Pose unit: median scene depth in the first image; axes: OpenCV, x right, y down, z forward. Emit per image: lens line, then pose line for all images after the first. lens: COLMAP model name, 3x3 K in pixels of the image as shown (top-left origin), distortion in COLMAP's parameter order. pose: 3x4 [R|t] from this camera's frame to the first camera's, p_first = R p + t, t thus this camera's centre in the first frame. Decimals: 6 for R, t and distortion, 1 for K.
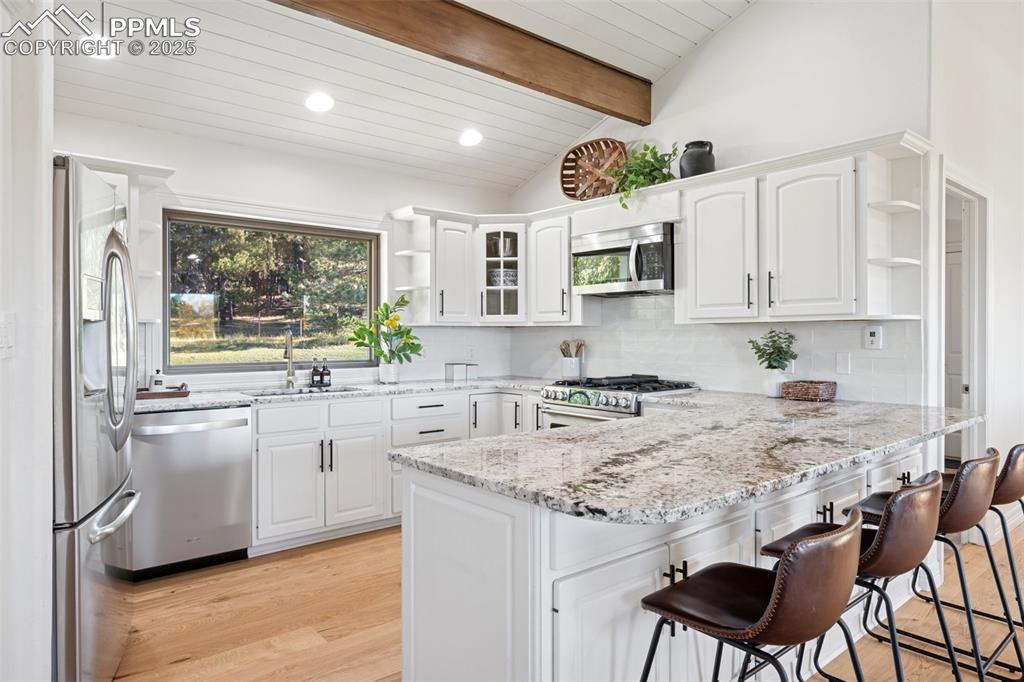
lens RADIAL K [[636.3, 0, 511.3], [0, 636.3, 336.9], [0, 0, 1]] dist [-0.007016, 0.000557]
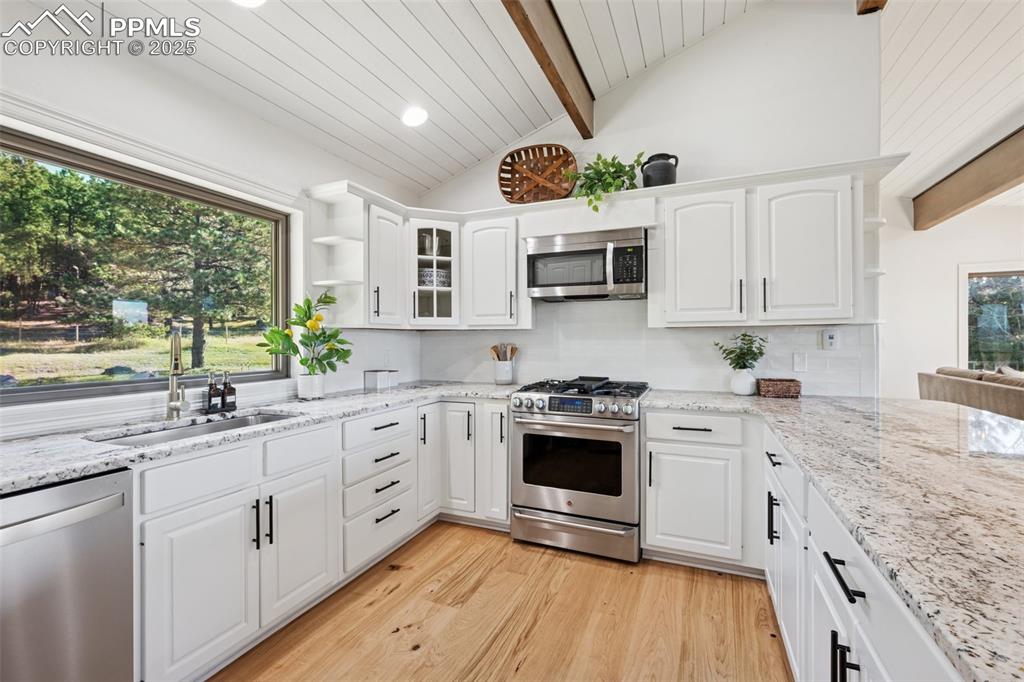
lens RADIAL K [[441.6, 0, 513.6], [0, 441.6, 339.5], [0, 0, 1]] dist [0.000516, -0.000261]
pose [[0.891678, -0.002630, 0.452663, -0.220118], [0.003737, 0.999992, -0.001552, -0.000423], [-0.452656, 0.003076, 0.891680, 0.390544]]
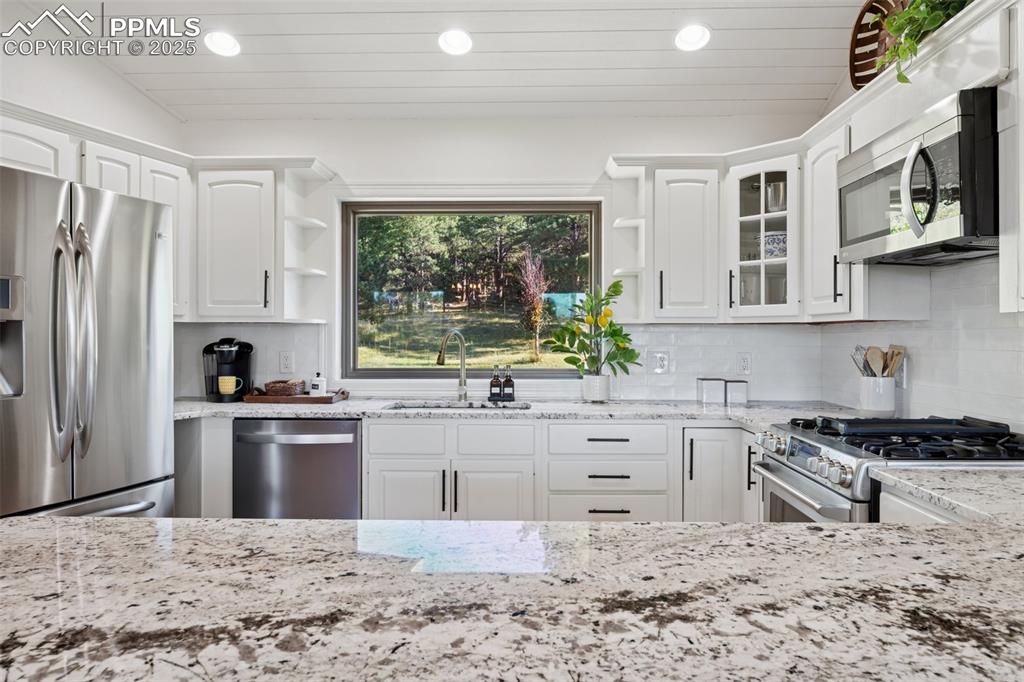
lens RADIAL K [[685.6, 0, 516.8], [0, 685.6, 337.7], [0, 0, 1]] dist [-0.002535, -0.004803]
pose [[0.741927, 0.002820, -0.670475, 0.277509], [-0.003426, 0.999994, 0.000415, -0.001719], [0.670472, 0.001989, 0.741932, 0.354746]]
